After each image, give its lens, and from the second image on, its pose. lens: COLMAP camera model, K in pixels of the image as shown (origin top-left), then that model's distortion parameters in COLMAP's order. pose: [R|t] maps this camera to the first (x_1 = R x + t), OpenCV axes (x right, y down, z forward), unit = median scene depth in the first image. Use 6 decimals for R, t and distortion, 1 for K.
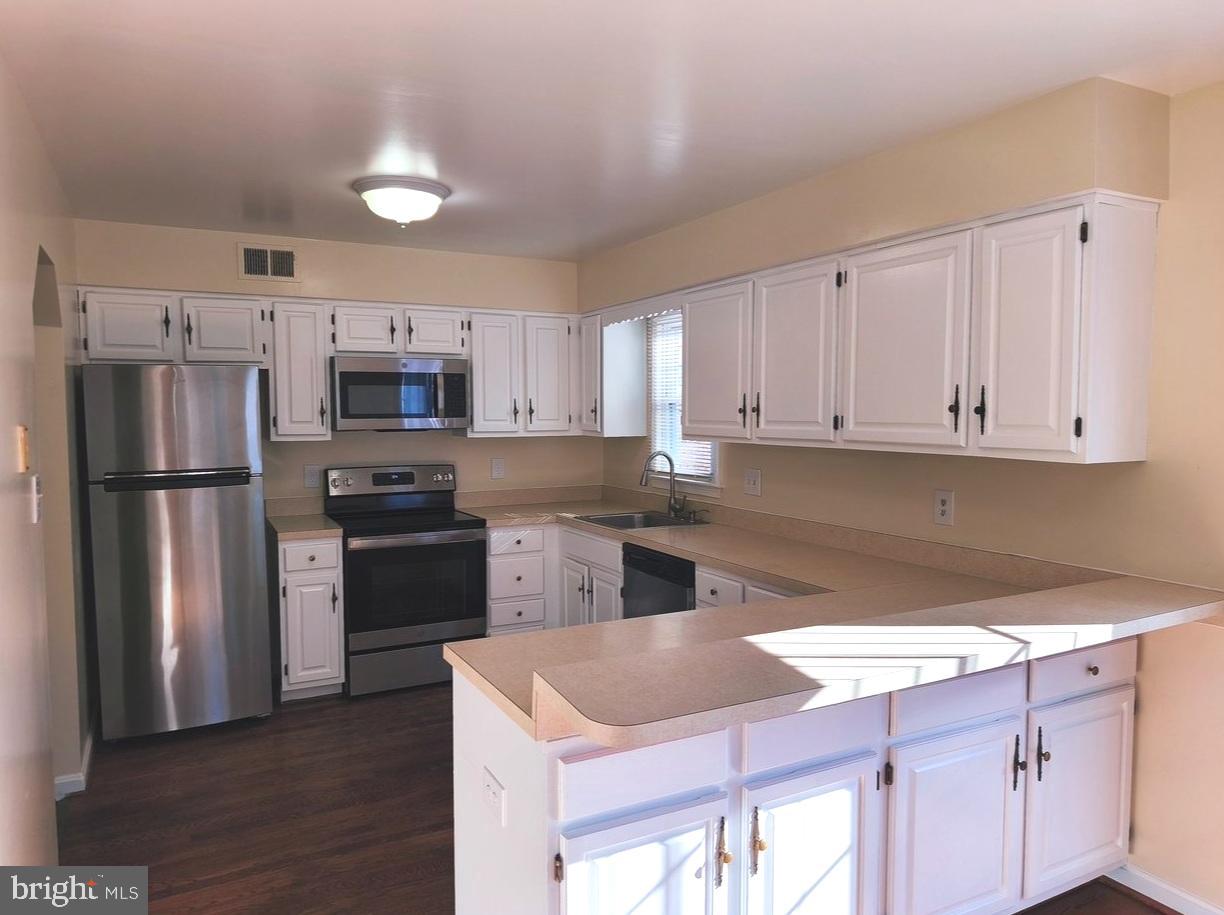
lens RADIAL K [[818.0, 0, 648.0], [0, 818.0, 461.6], [0, 0, 1]] dist [0.000456, 0.002006]
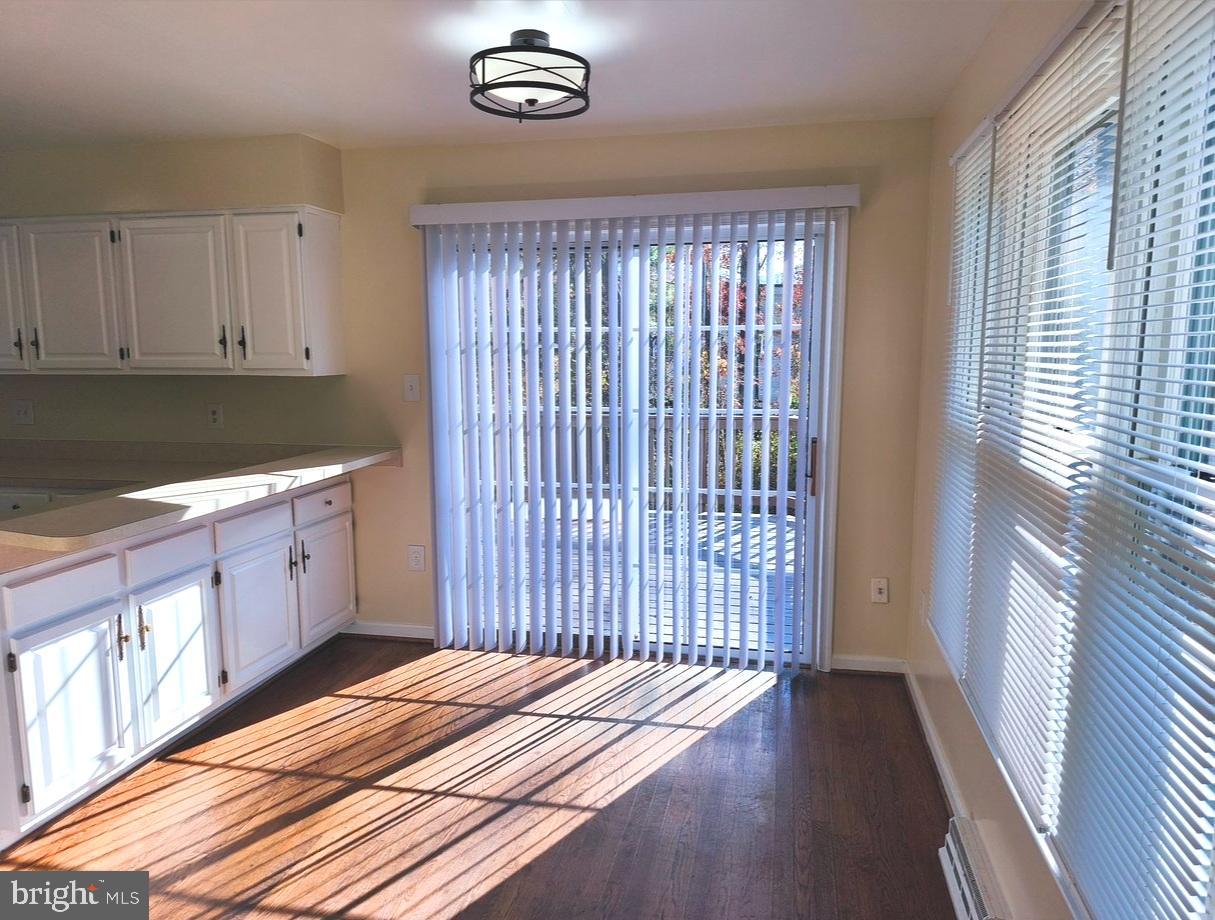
lens RADIAL K [[860.6, 0, 607.3], [0, 860.6, 473.0], [0, 0, 1]] dist [0.001109, -0.001224]
pose [[0.660545, -0.114648, 0.741981, -0.336477], [0.051725, 0.992873, 0.107367, 0.037191], [-0.749003, -0.032542, 0.661767, -0.521511]]
